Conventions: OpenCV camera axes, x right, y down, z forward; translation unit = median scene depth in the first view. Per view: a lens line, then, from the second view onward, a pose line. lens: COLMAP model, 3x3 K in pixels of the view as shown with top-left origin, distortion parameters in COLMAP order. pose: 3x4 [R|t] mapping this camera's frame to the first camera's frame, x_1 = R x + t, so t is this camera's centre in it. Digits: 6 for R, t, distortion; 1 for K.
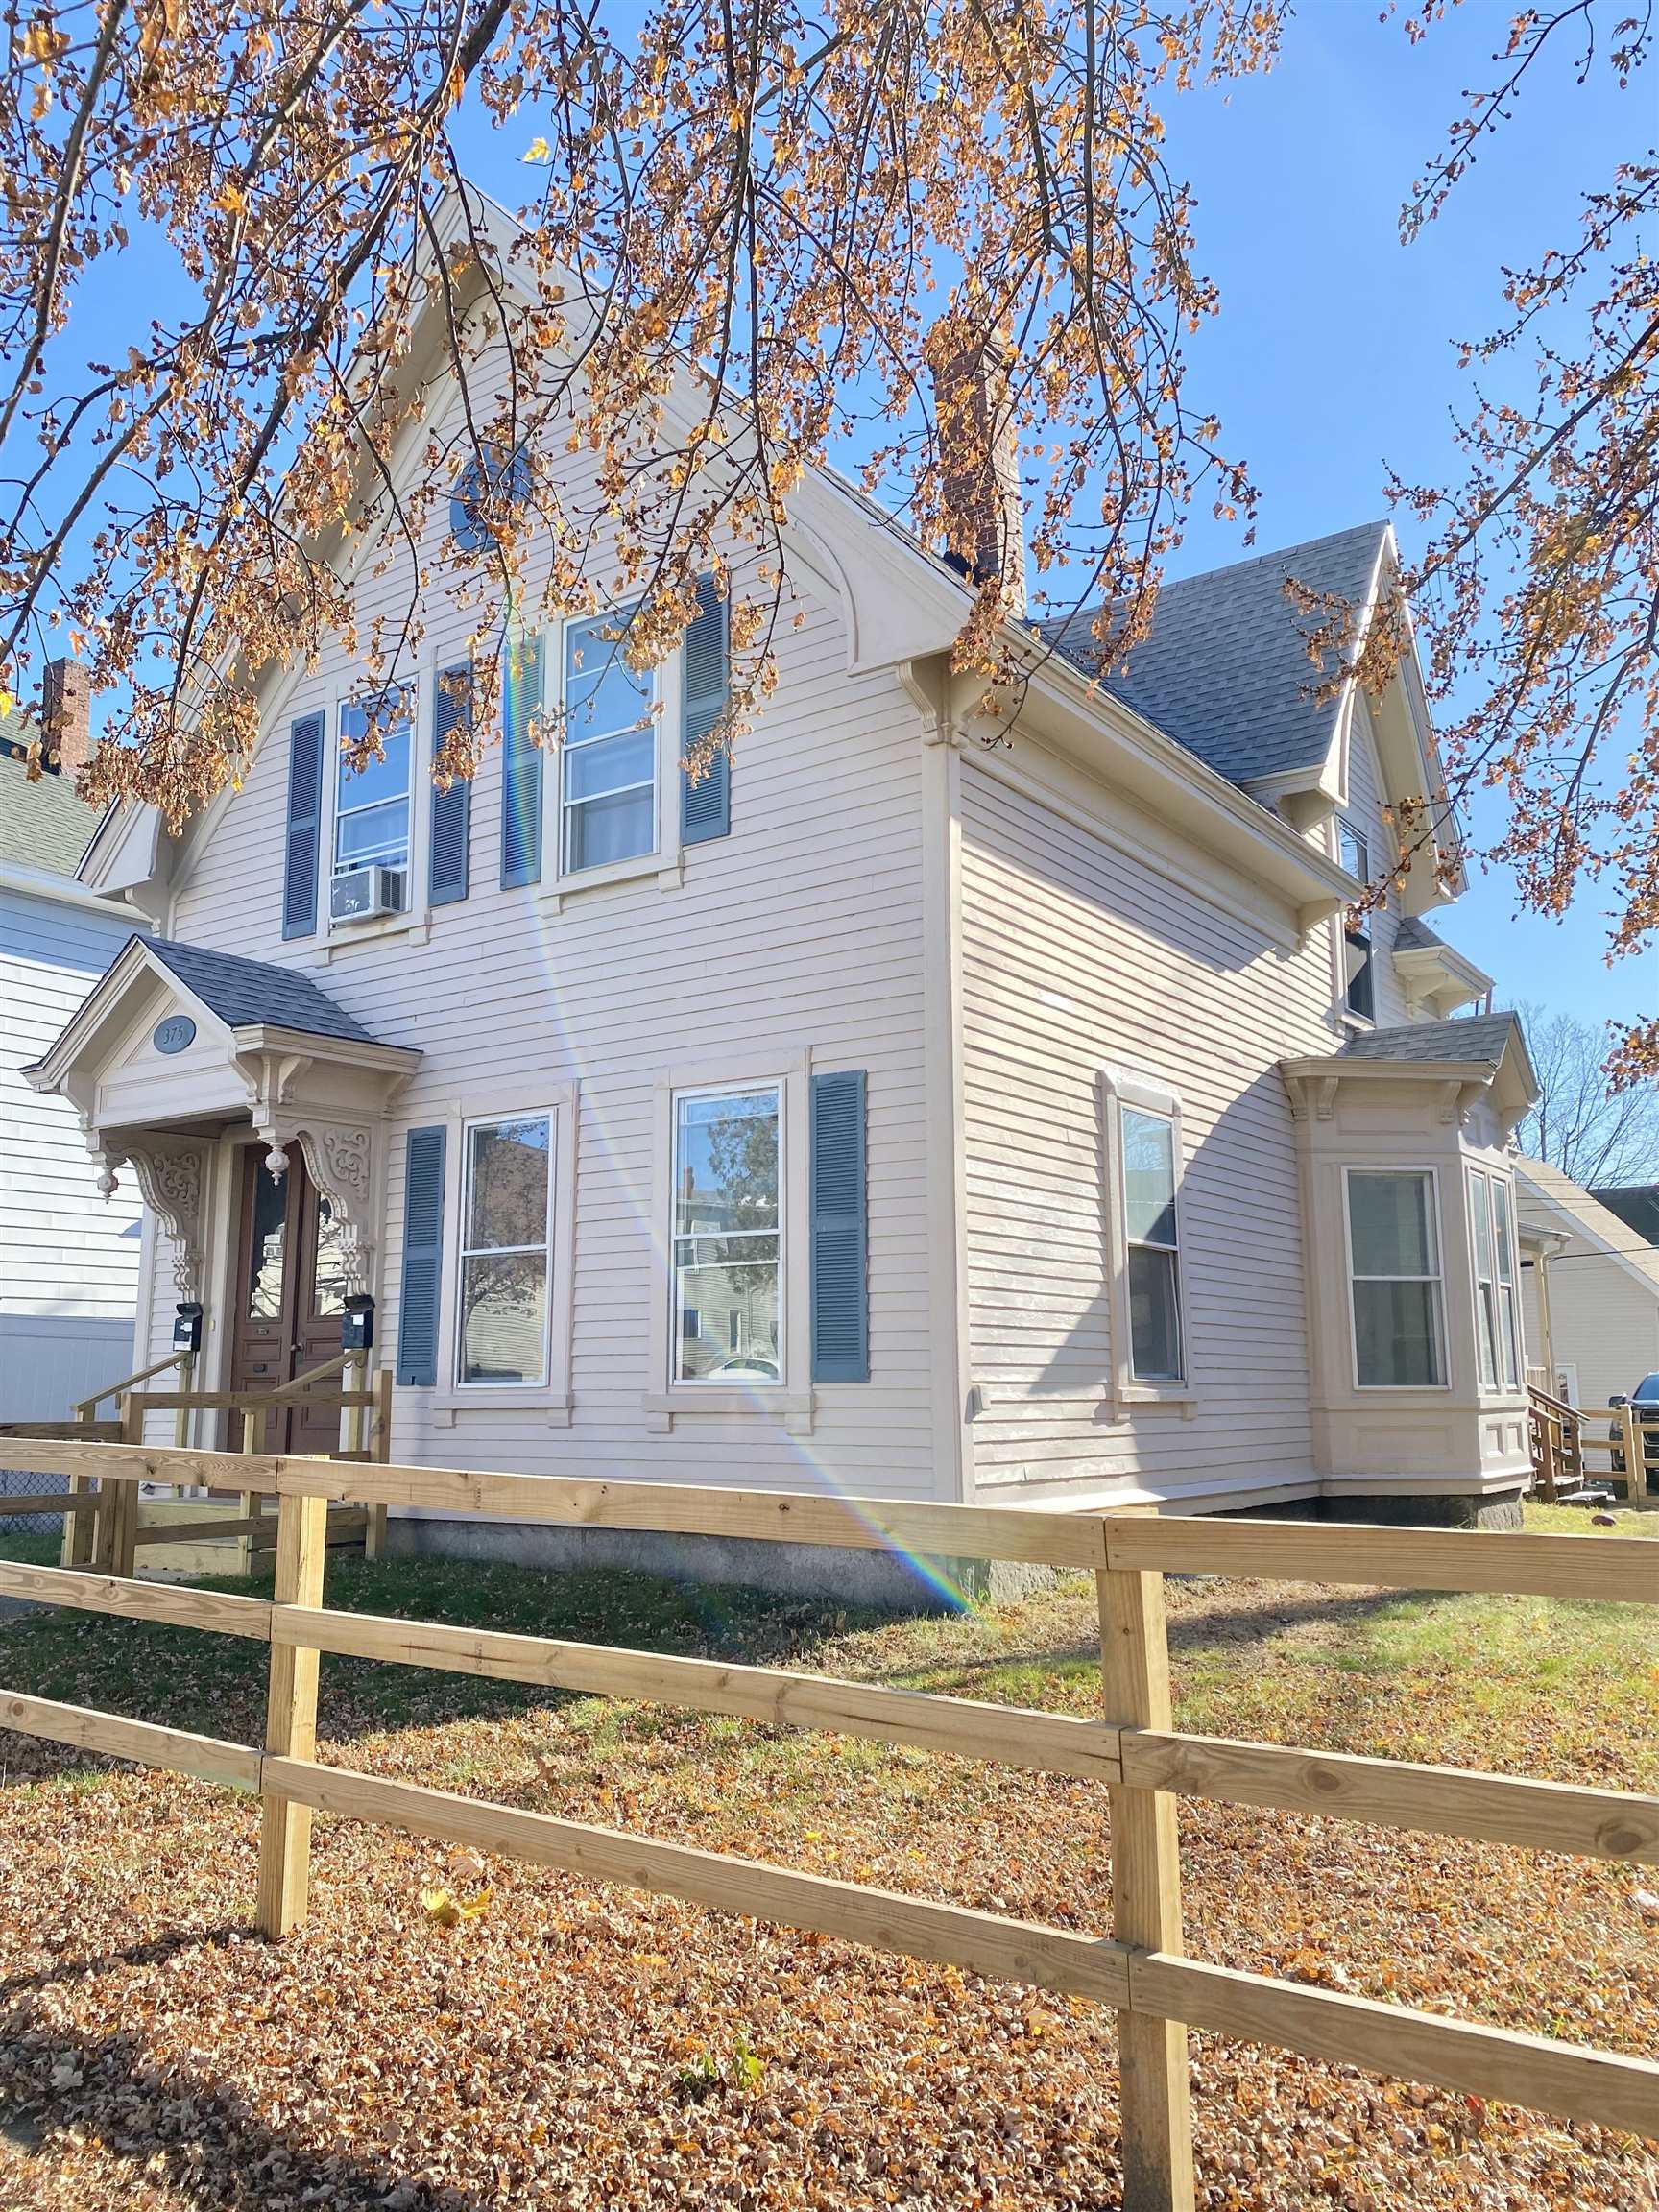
lens RADIAL K [[1698.1, 0, 834.4], [0, 1698.1, 1089.0], [0, 0, 1]] dist [0.019117, -0.011567]
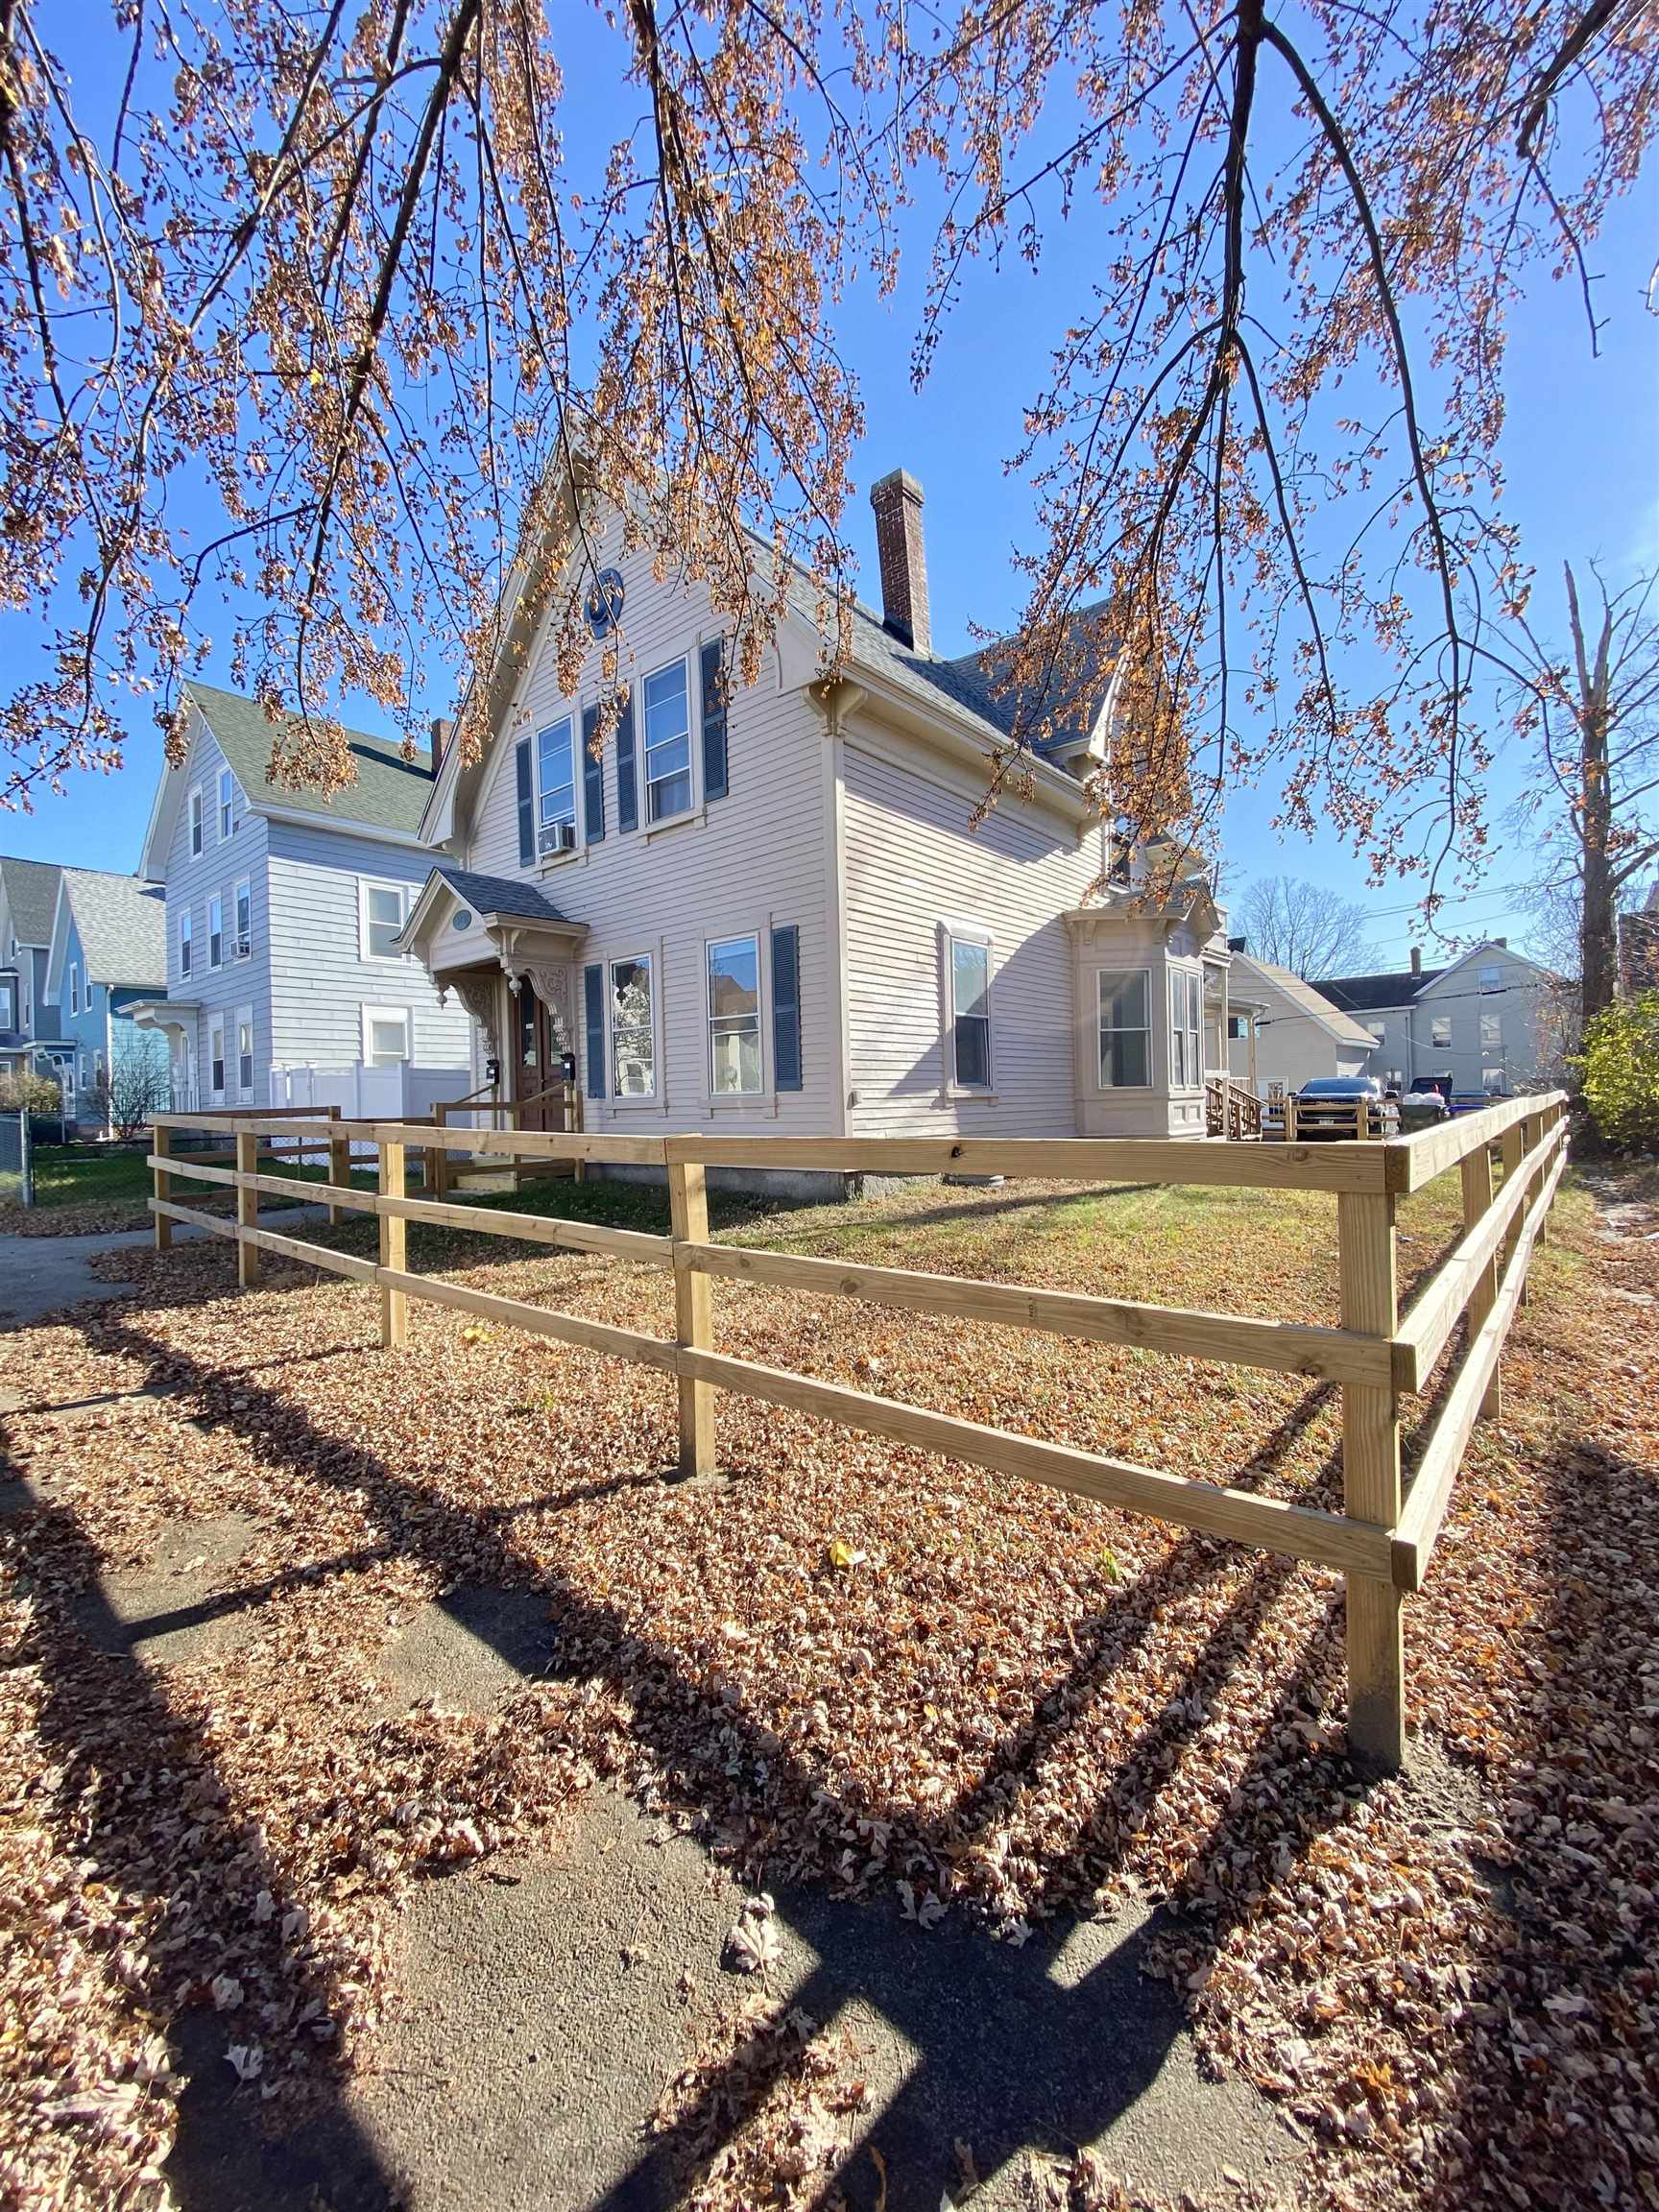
lens RADIAL K [[895.6, 0, 827.6], [0, 895.6, 1111.3], [0, 0, 1]] dist [0.017953, -0.017450]
pose [[0.996205, -0.020735, -0.084532, 0.112528], [0.036052, 0.982277, 0.183934, 0.008885], [0.079220, -0.186283, 0.979297, 0.004537]]
